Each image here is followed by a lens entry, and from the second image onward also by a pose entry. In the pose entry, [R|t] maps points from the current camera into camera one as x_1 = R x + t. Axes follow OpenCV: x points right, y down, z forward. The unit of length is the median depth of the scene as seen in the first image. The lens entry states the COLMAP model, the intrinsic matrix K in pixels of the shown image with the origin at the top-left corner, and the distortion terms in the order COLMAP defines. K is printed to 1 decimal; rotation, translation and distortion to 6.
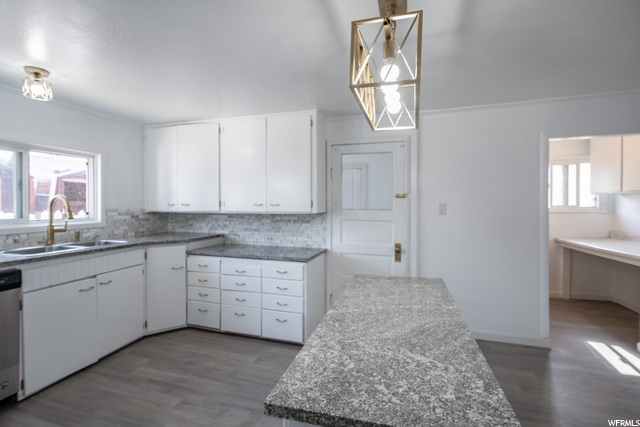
lens RADIAL K [[296.0, 0, 321.4], [0, 296.0, 207.6], [0, 0, 1]] dist [0.003515, 0.000182]
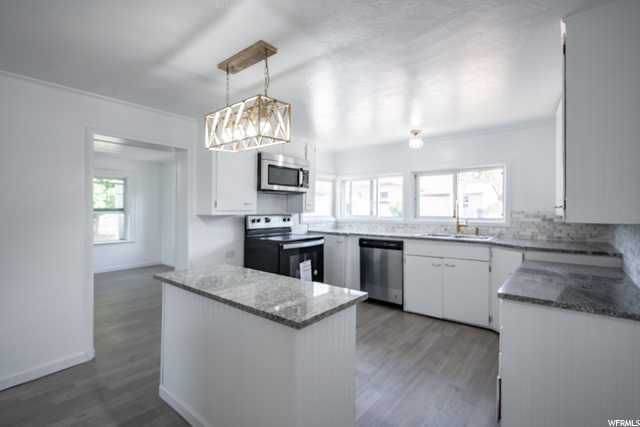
lens RADIAL K [[296.0, 0, 322.0], [0, 296.0, 207.2], [0, 0, 1]] dist [0.003515, 0.000182]
pose [[-0.383855, -0.003531, -0.923387, 0.570019], [-0.008589, 0.999963, -0.000253, -0.003991], [0.923353, 0.007834, -0.383871, 0.753884]]
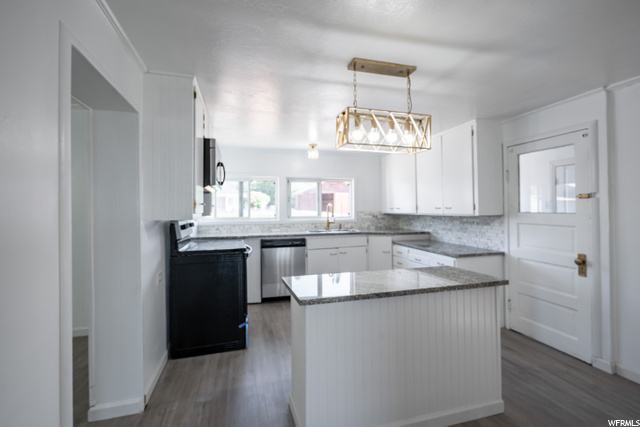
lens RADIAL K [[296.0, 0, 317.6], [0, 296.0, 211.3], [0, 0, 1]] dist [0.003515, 0.000182]
pose [[0.532583, 0.002333, -0.846374, 0.532311], [-0.001601, 0.999997, 0.001749, 0.002455], [0.846376, 0.000424, 0.532586, -0.056496]]
